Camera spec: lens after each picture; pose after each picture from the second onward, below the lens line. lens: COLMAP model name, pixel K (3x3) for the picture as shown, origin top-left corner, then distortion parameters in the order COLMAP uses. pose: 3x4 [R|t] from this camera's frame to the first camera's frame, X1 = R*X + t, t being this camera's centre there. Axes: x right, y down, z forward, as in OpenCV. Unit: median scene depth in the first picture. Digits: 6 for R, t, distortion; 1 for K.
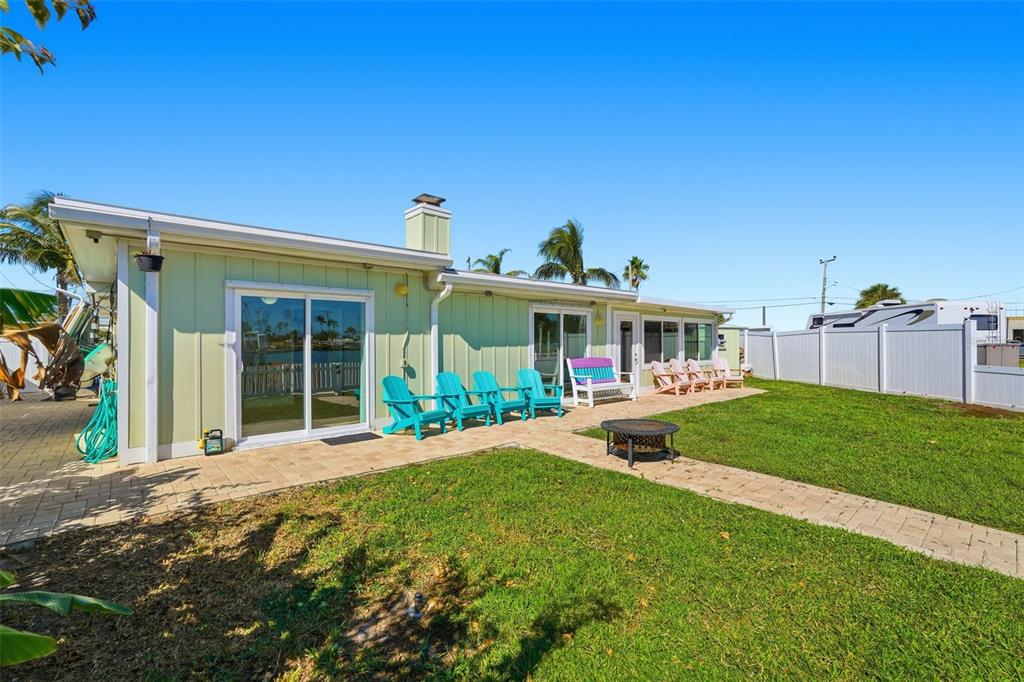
lens RADIAL K [[457.6, 0, 510.9], [0, 457.6, 340.3], [0, 0, 1]] dist [-0.011337, 0.003879]
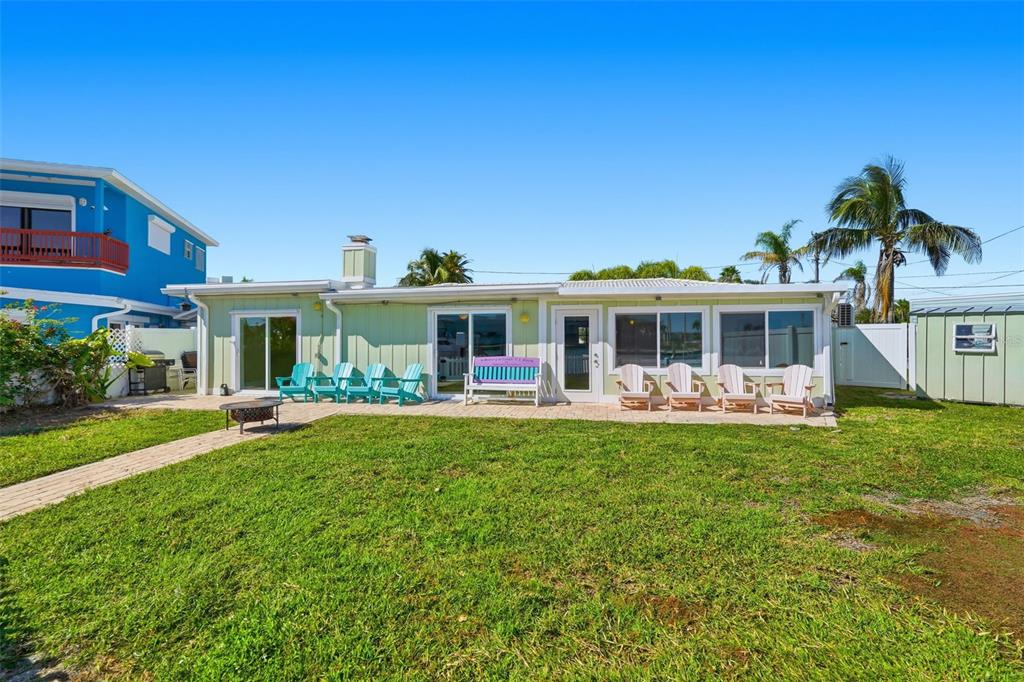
lens RADIAL K [[457.6, 0, 510.5], [0, 457.6, 342.0], [0, 0, 1]] dist [-0.011337, 0.003879]
pose [[0.611841, 0.003505, -0.790973, 1.180412], [0.006001, 0.999941, 0.009073, -0.003046], [0.790958, -0.010297, 0.611783, 0.510290]]
